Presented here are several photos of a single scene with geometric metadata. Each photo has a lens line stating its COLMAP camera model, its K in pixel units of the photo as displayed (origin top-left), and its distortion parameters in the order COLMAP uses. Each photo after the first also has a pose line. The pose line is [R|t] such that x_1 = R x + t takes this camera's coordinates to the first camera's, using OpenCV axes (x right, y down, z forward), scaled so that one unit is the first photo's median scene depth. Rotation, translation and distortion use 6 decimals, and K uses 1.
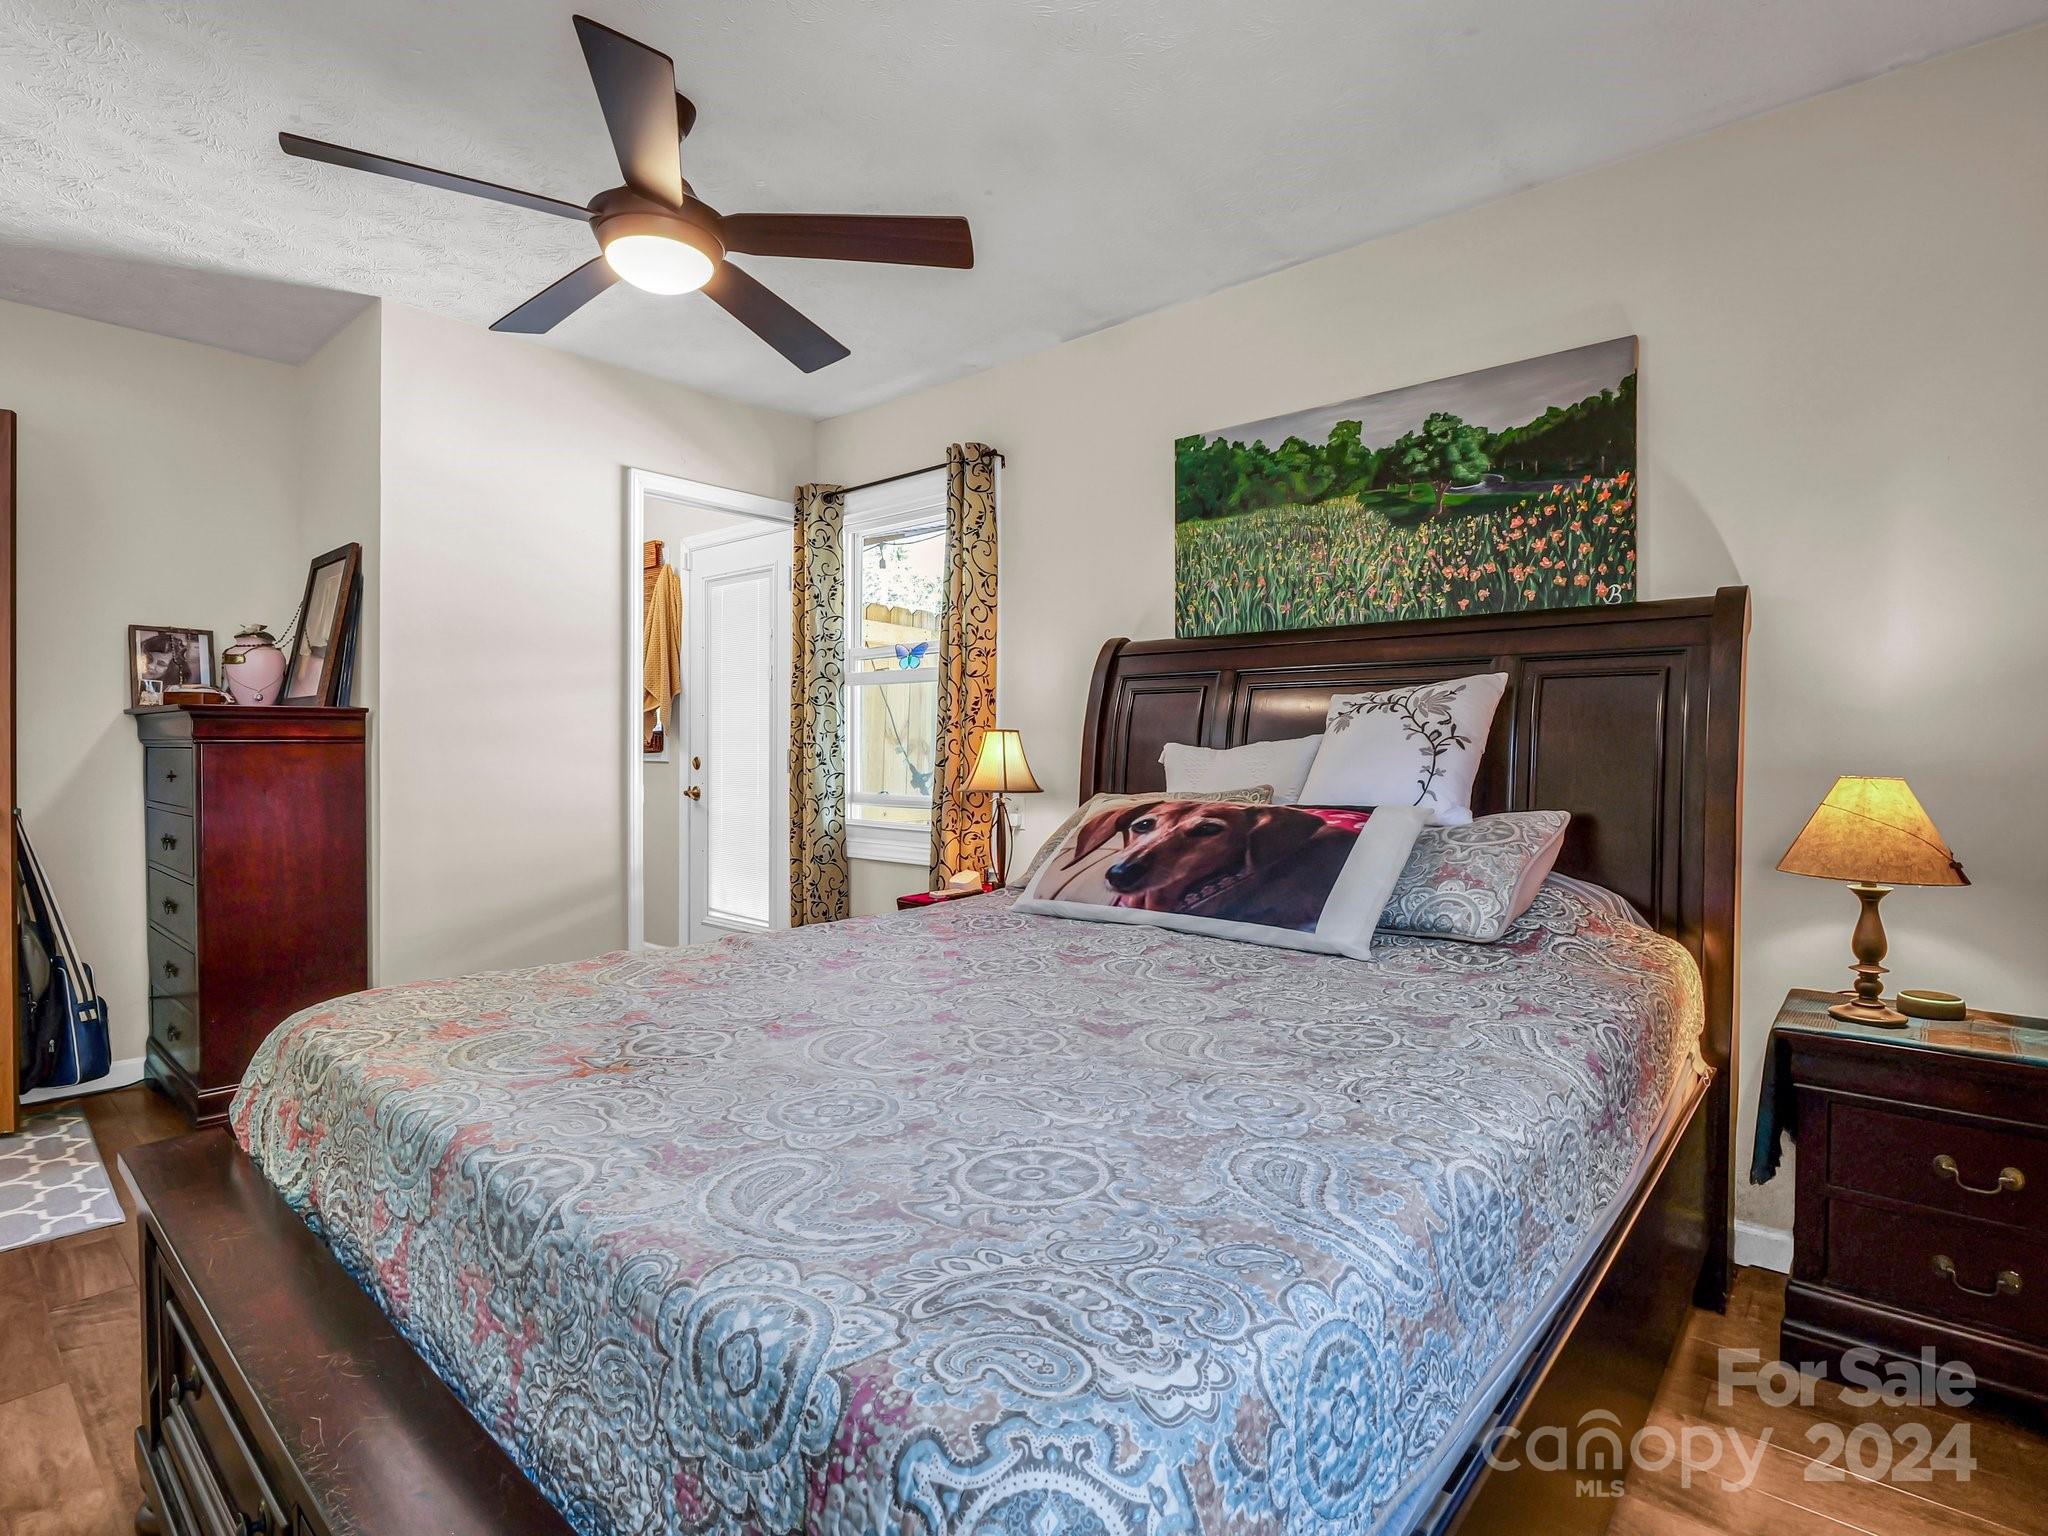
lens RADIAL K [[1010.9, 0, 1022.7], [0, 1010.9, 770.7], [0, 0, 1]] dist [-0.018776, 0.002357]
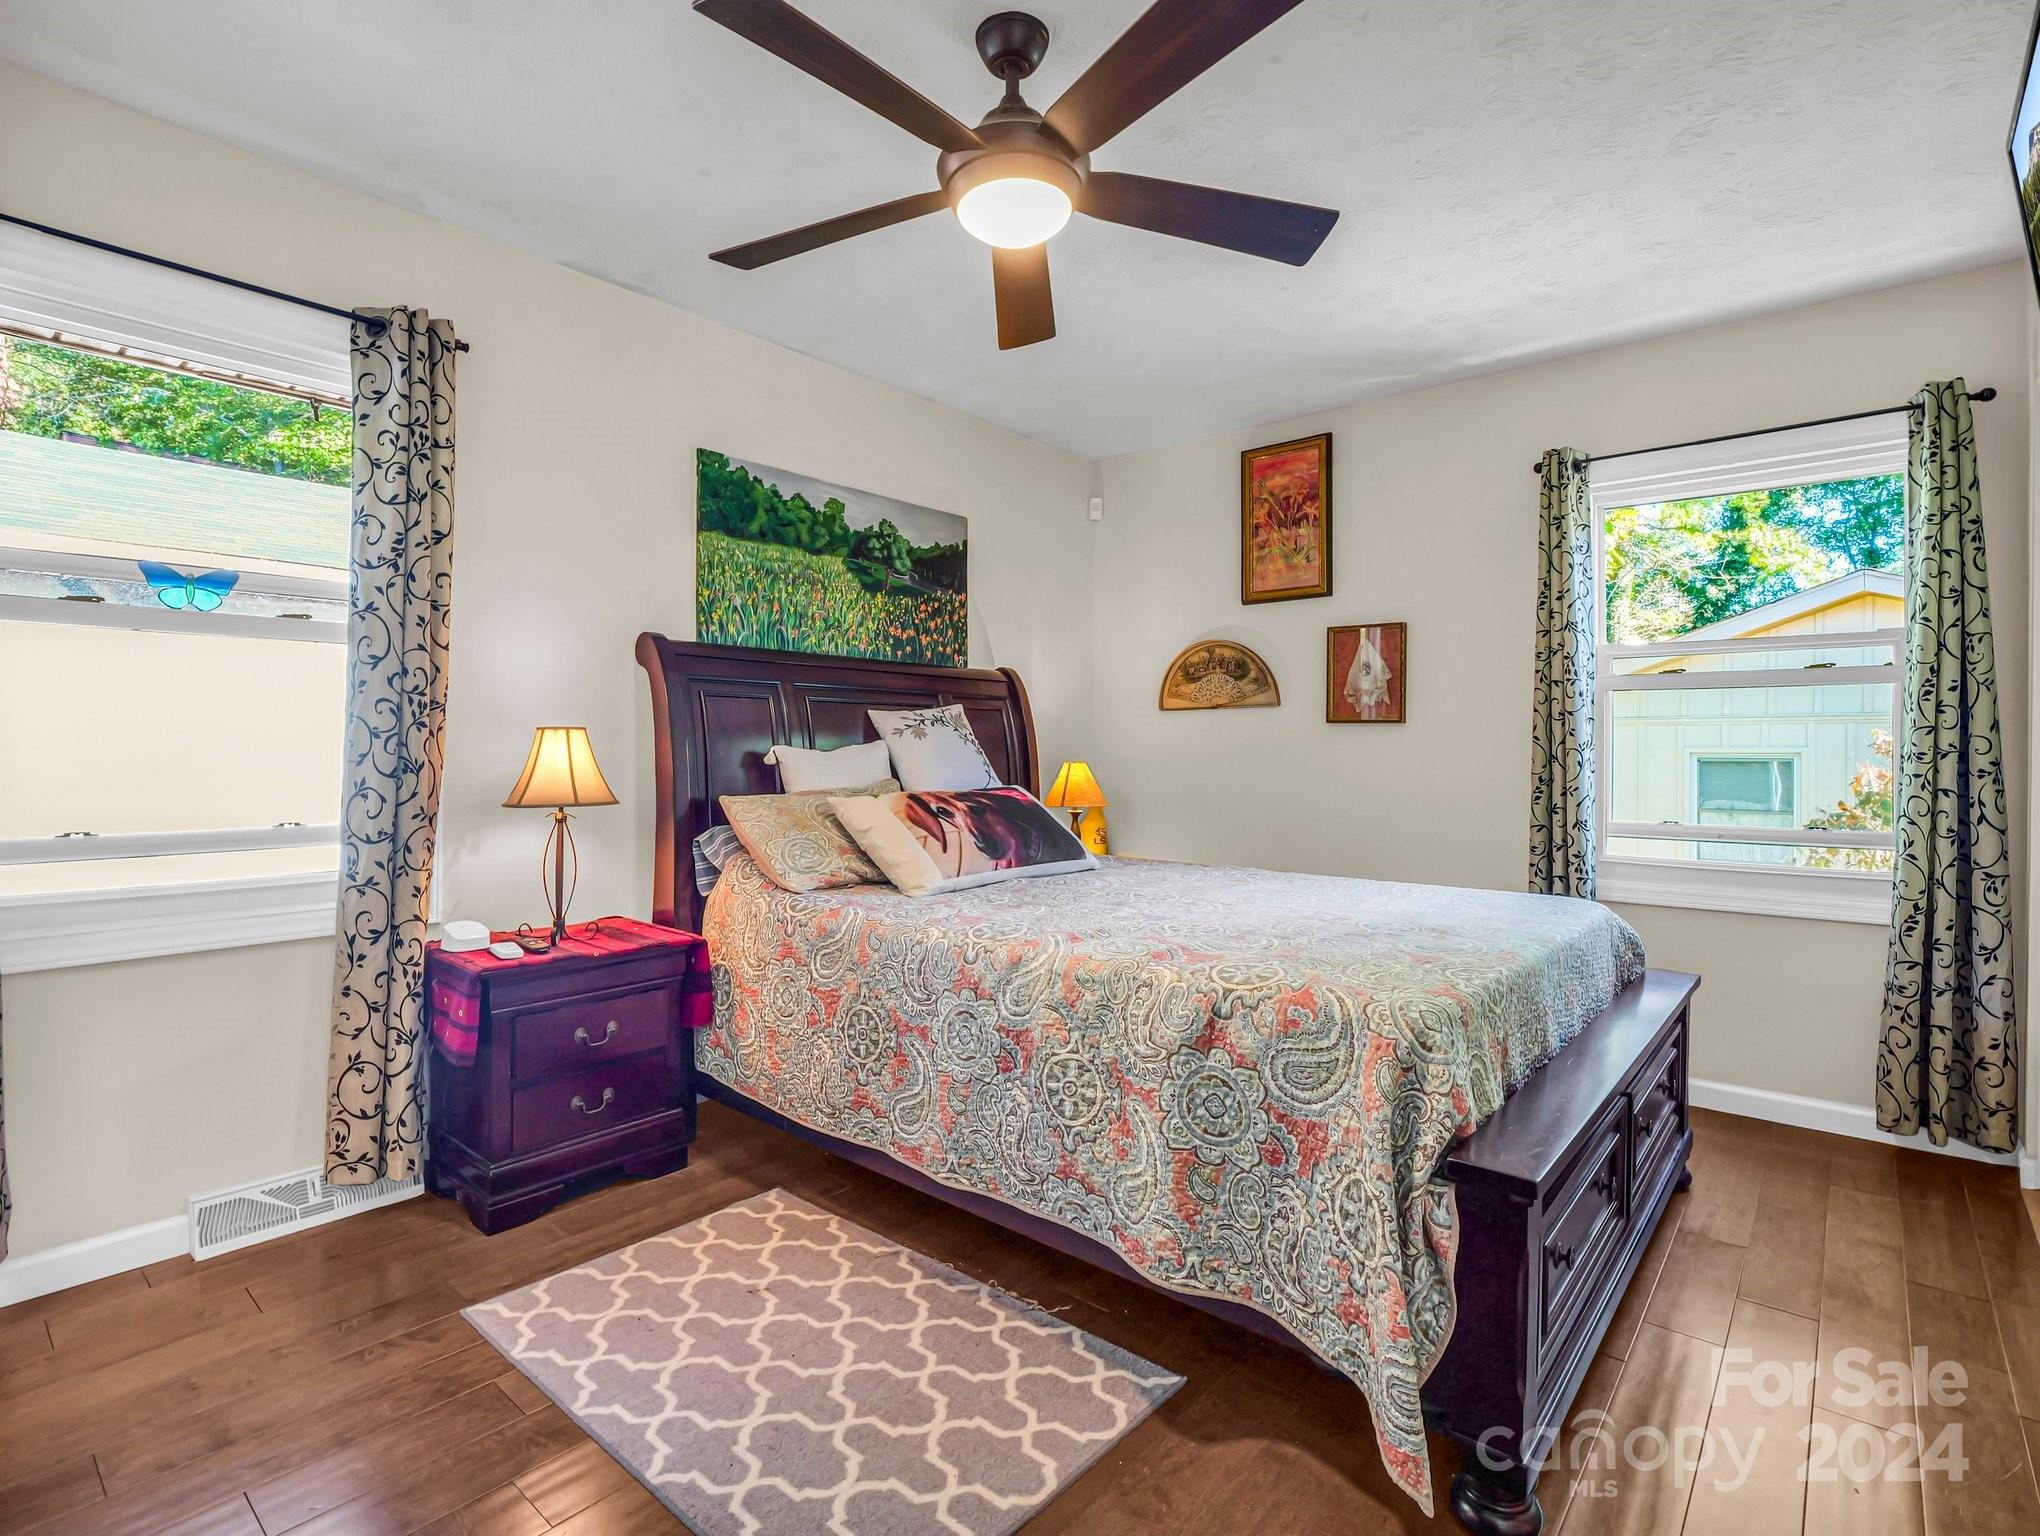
lens RADIAL K [[987.2, 0, 1019.2], [0, 987.2, 756.0], [0, 0, 1]] dist [-0.003431, -0.005930]
pose [[-0.013425, -0.011486, 0.999844, -0.960828], [0.016142, 0.999801, 0.011703, -0.025271], [-0.999780, 0.016297, -0.013236, 0.780744]]
